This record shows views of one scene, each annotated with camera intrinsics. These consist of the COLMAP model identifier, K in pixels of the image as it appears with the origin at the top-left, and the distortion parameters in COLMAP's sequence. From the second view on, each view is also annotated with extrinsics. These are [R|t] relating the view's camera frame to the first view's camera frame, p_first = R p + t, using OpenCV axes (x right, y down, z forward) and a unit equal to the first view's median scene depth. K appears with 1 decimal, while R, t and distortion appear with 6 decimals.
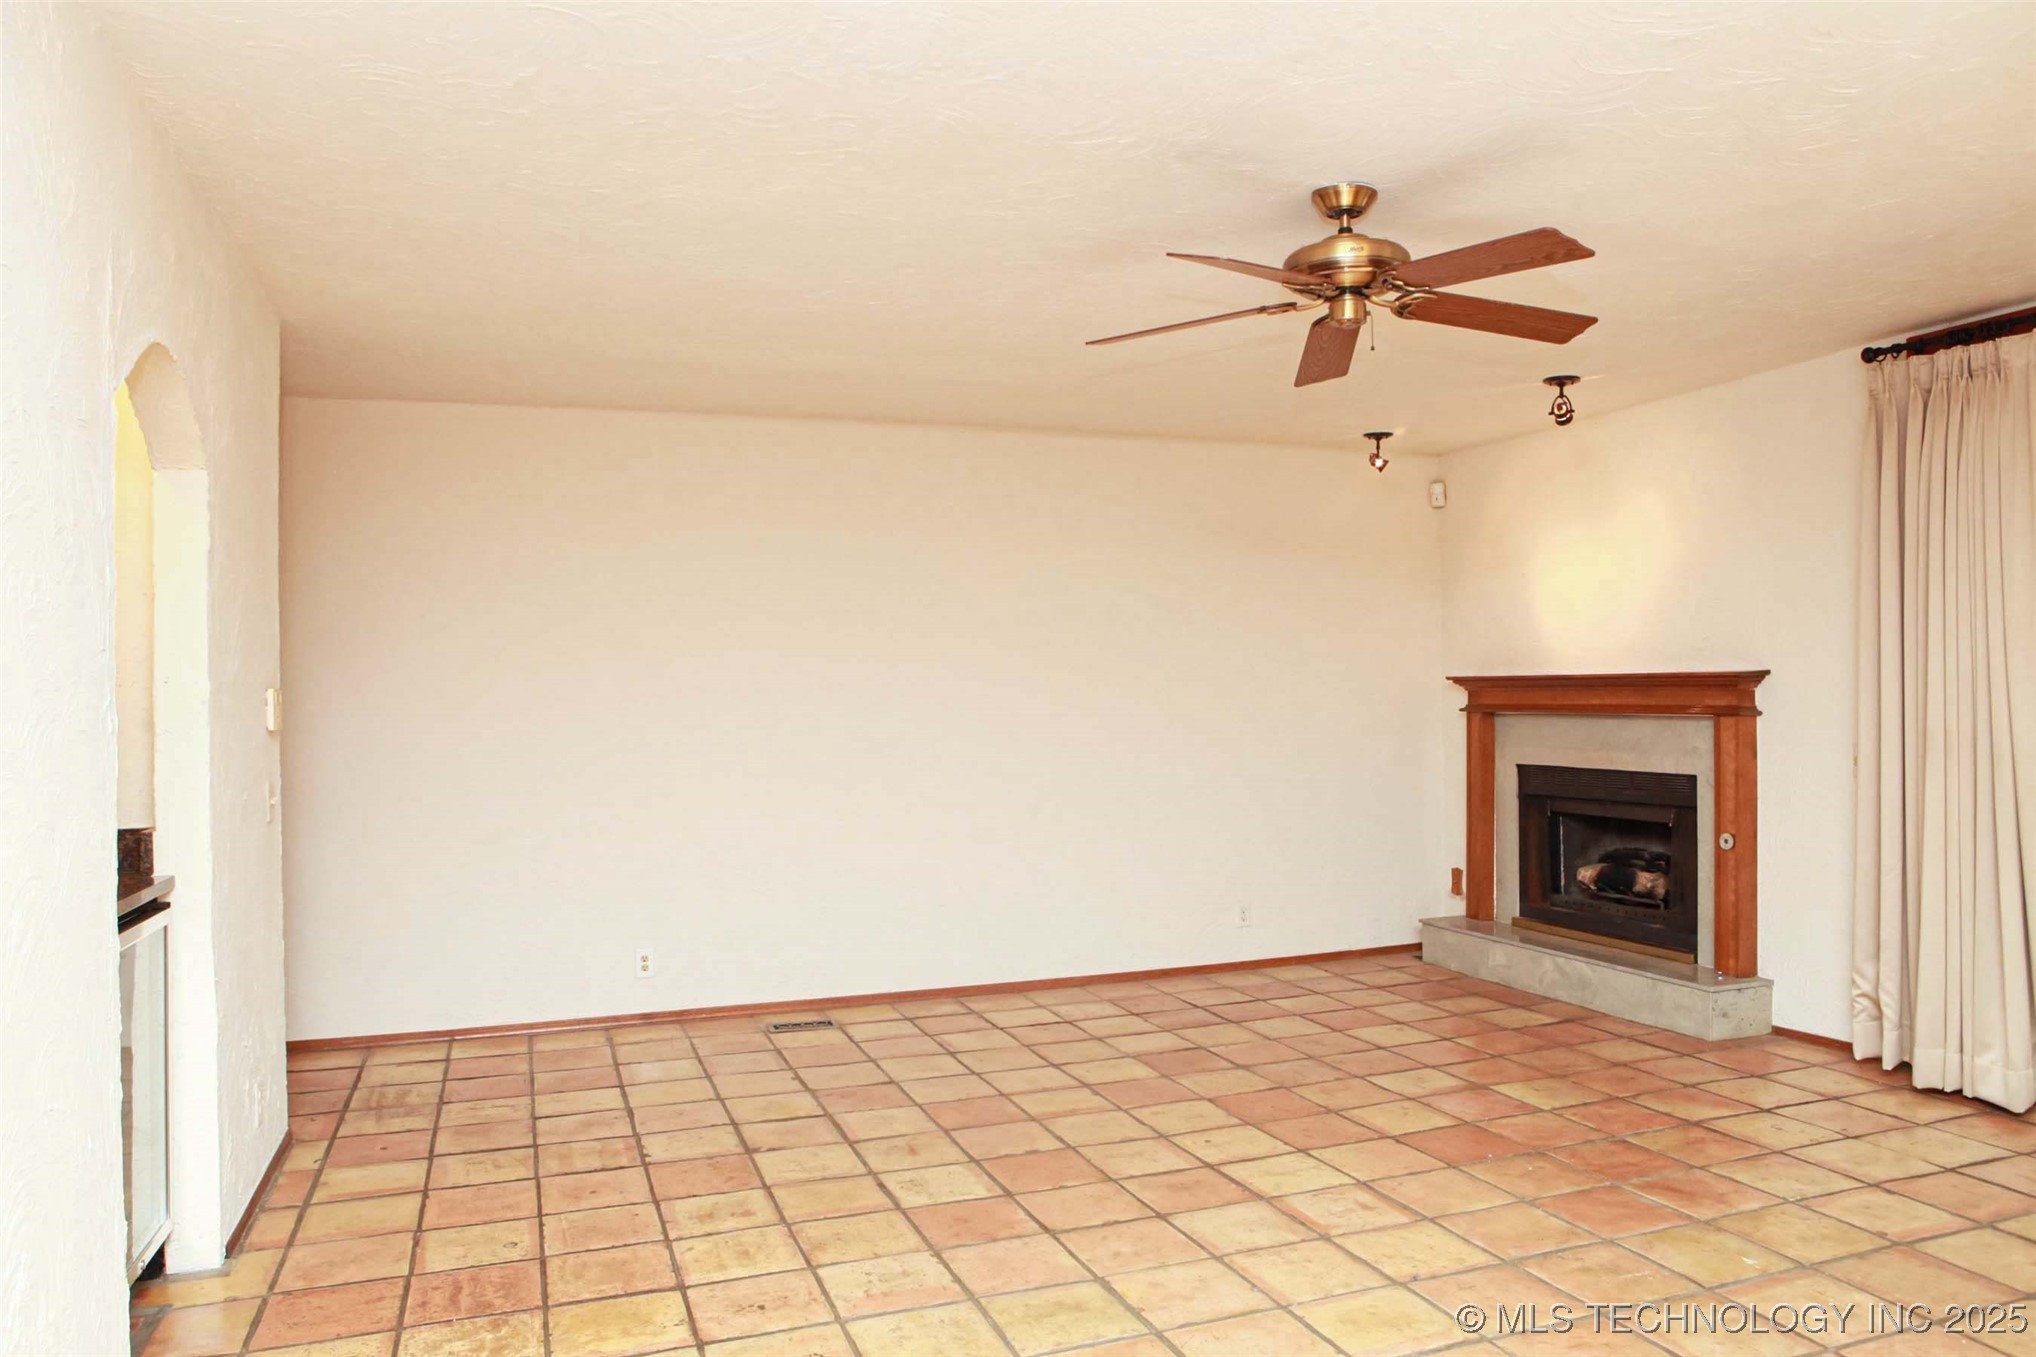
lens RADIAL K [[1444.5, 0, 1018.0], [0, 1444.5, 678.5], [0, 0, 1]] dist [-0.094850, 0.069569]
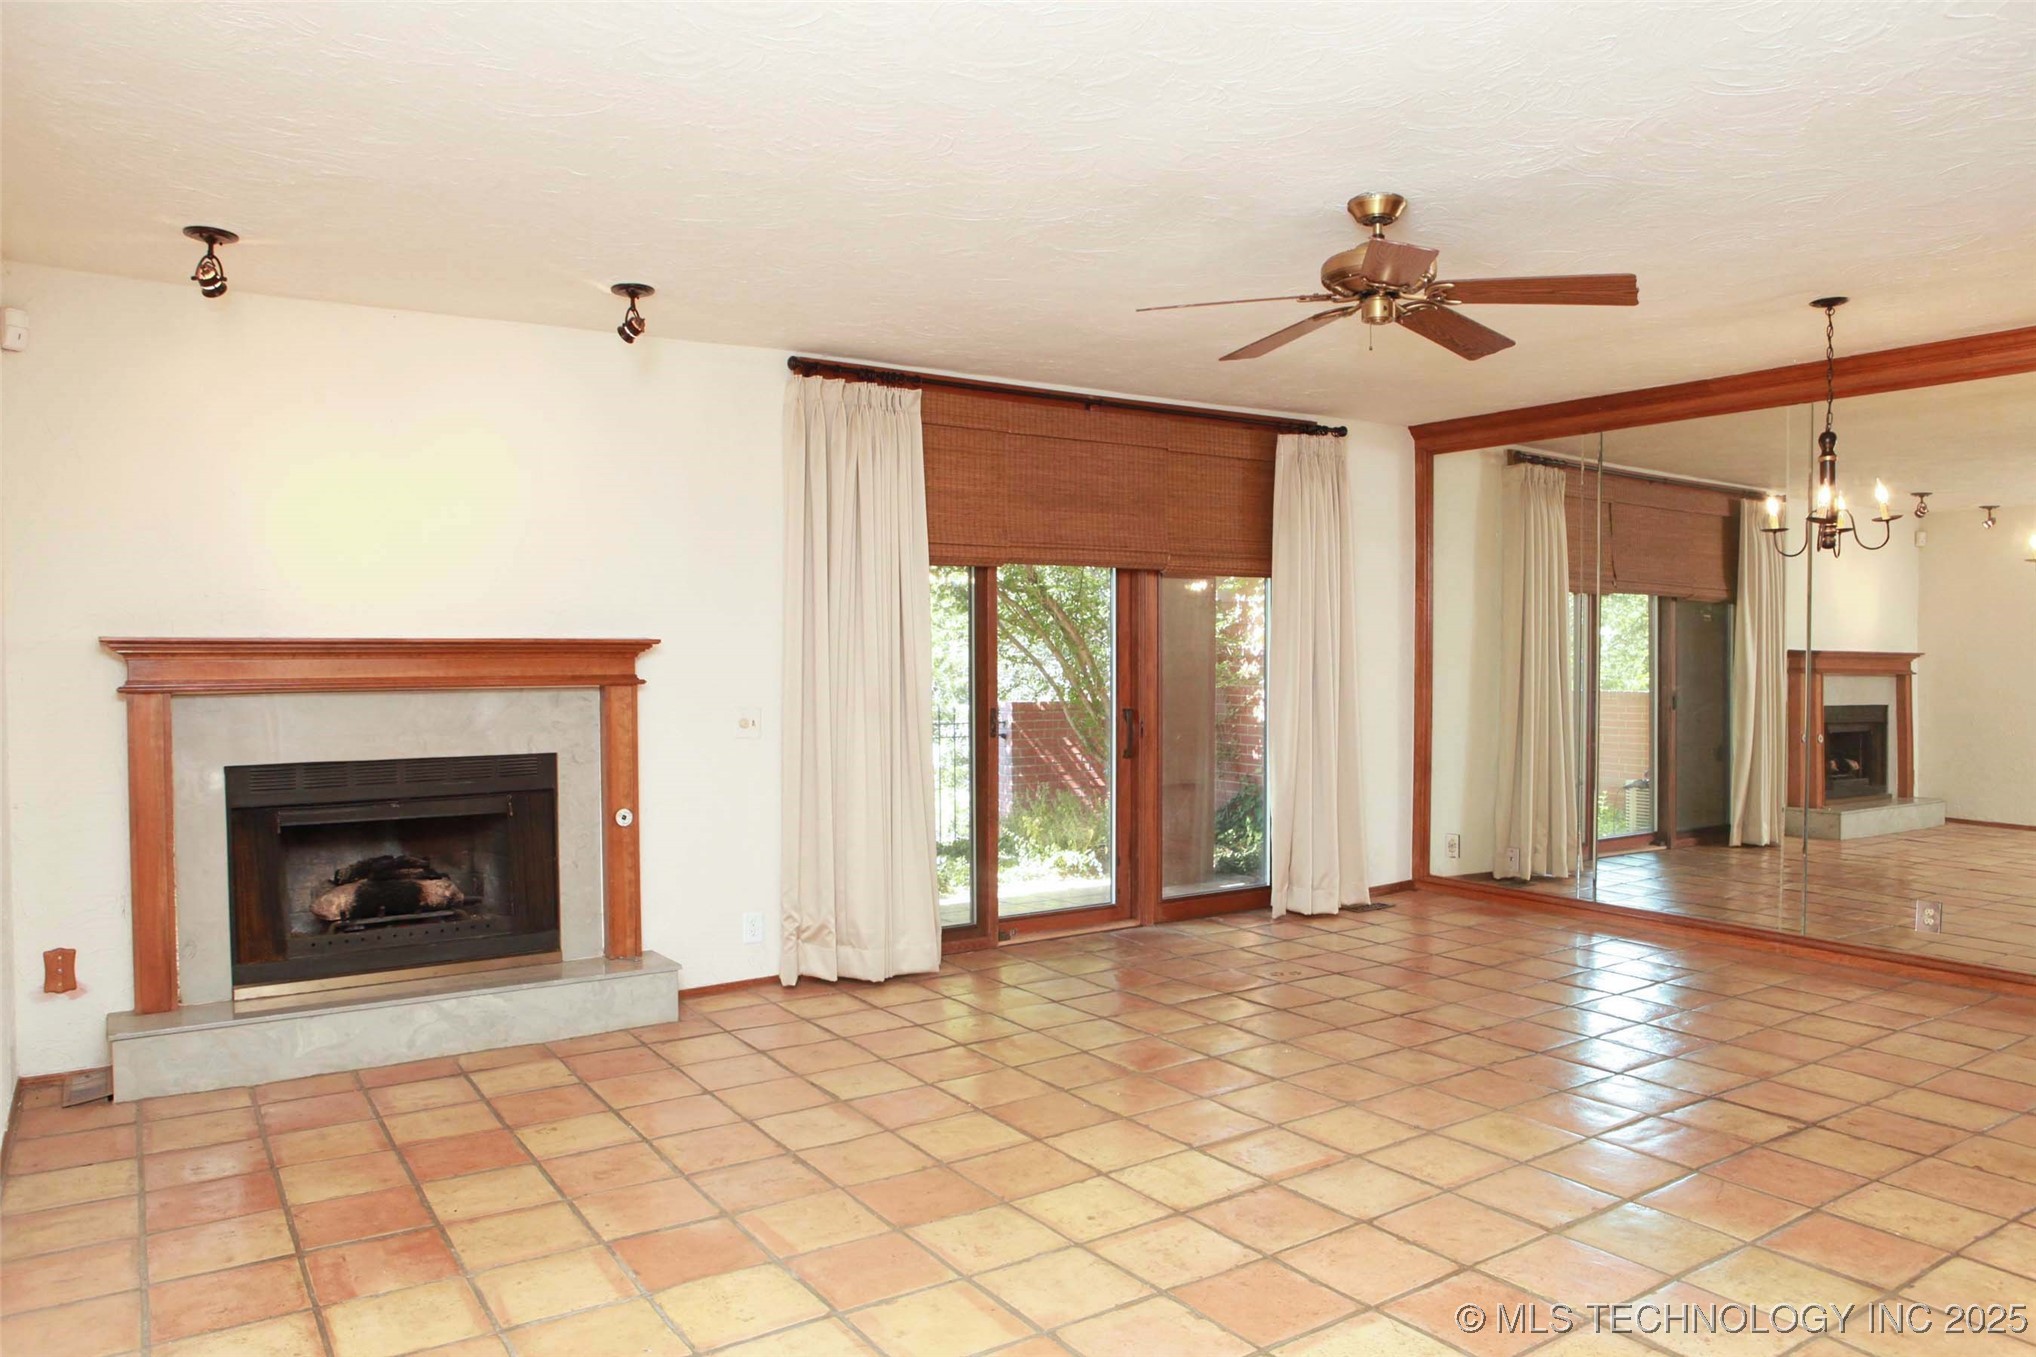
lens RADIAL K [[1444.5, 0, 1018.0], [0, 1444.5, 678.5], [0, 0, 1]] dist [-0.094850, 0.069569]
pose [[-0.256751, -0.008009, 0.966444, -0.491852], [-0.005461, 0.999962, 0.006836, 0.013417], [-0.966462, -0.003522, -0.256785, 0.979154]]
